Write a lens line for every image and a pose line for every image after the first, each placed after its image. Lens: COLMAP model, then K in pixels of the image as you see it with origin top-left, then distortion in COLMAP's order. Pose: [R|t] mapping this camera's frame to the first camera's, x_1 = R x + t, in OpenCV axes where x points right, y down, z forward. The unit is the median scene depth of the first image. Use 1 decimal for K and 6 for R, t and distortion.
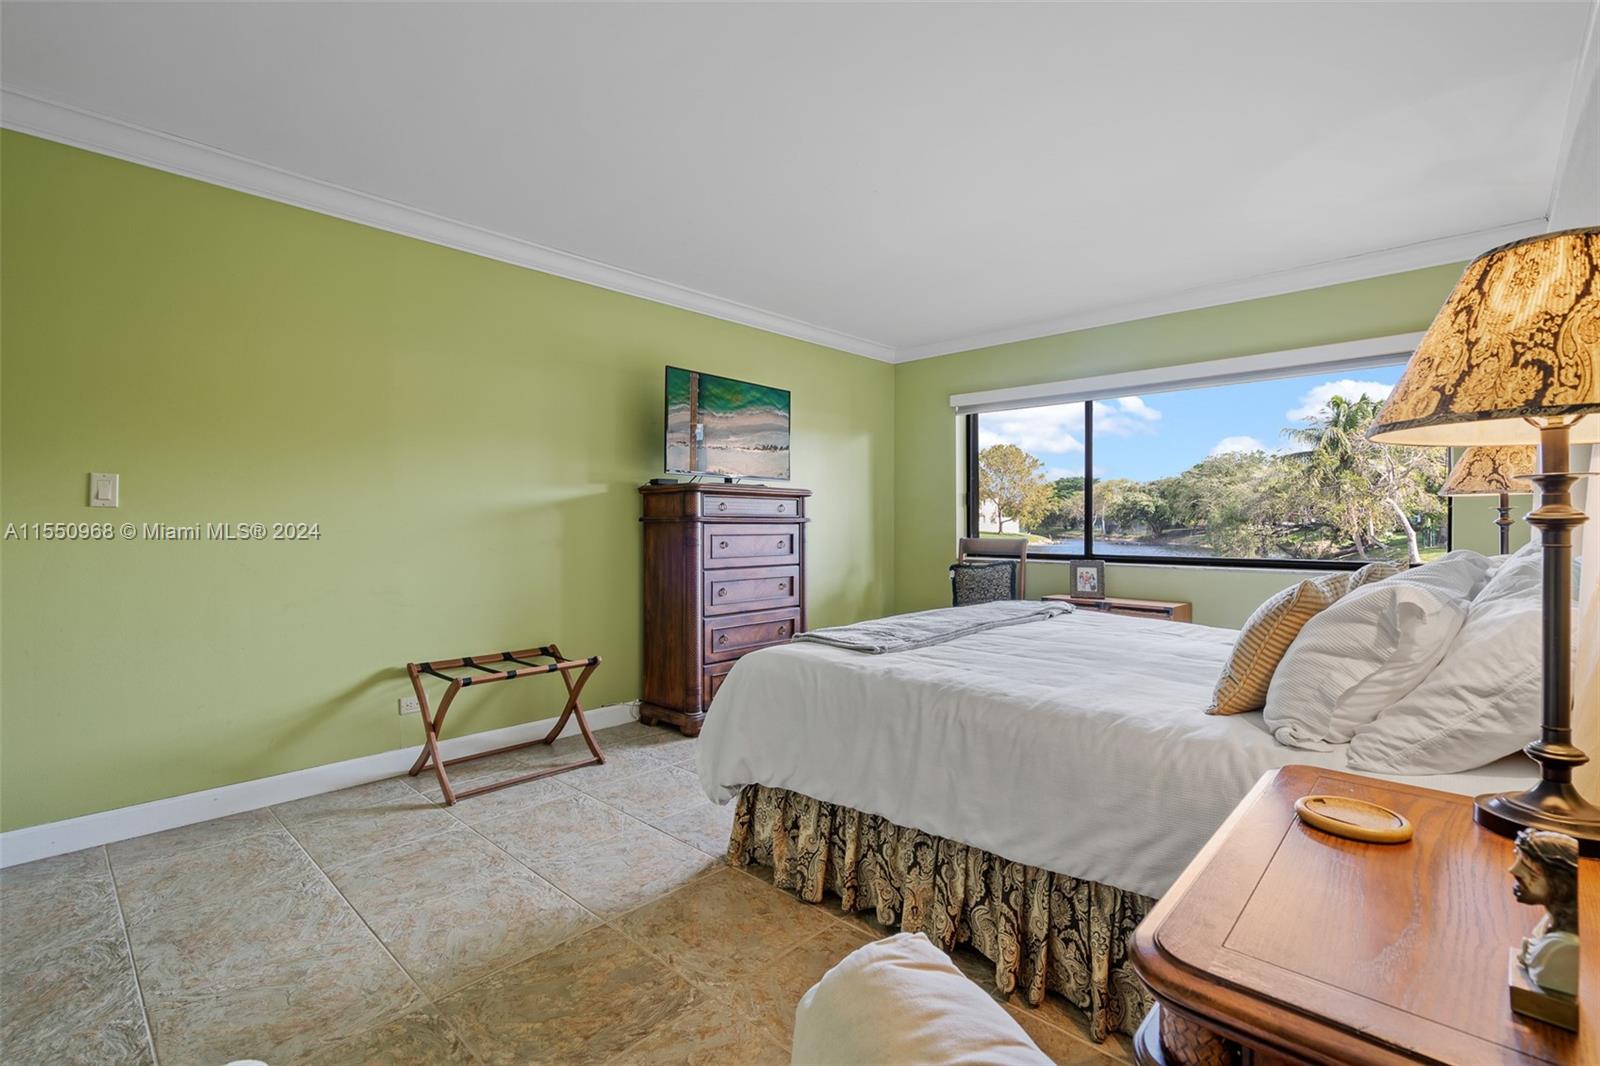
lens RADIAL K [[732.6, 0, 793.2], [0, 732.6, 526.8], [0, 0, 1]] dist [-0.005242, 0.003247]
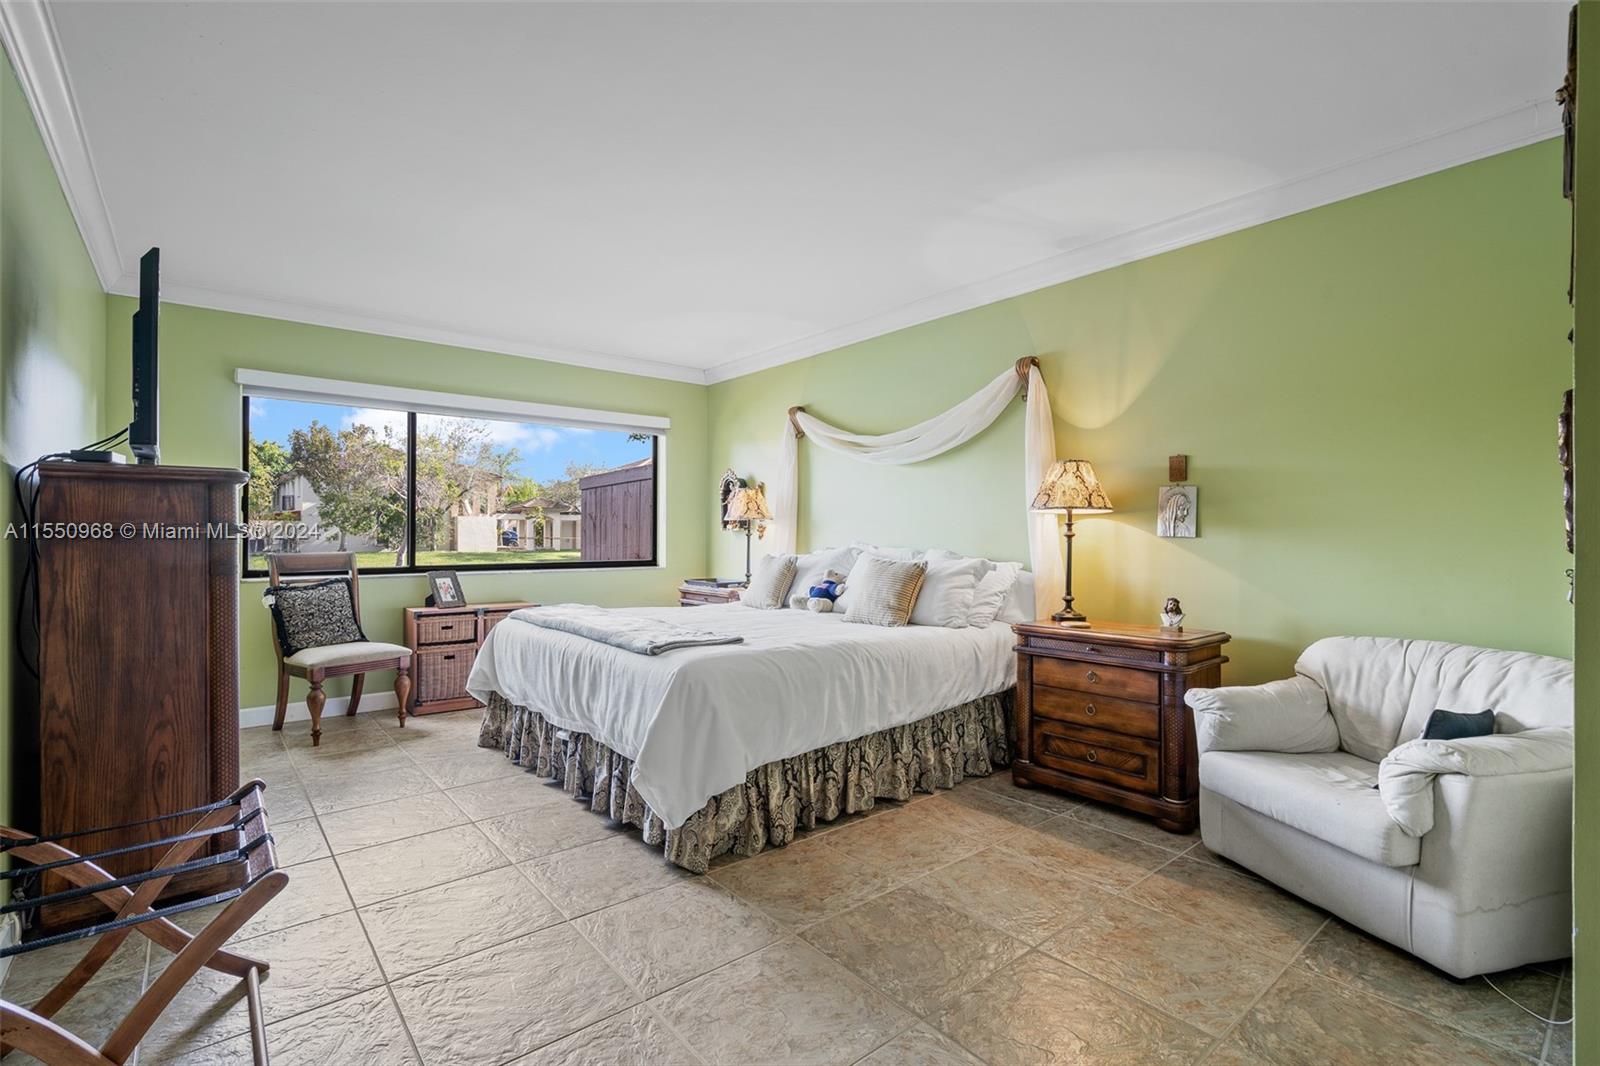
lens RADIAL K [[732.6, 0, 794.8], [0, 732.6, 534.1], [0, 0, 1]] dist [-0.005242, 0.003247]
pose [[0.112614, -0.000716, 0.993639, -1.104065], [0.004095, 0.999992, 0.000257, -0.008456], [-0.993630, 0.004040, 0.112616, 0.777187]]
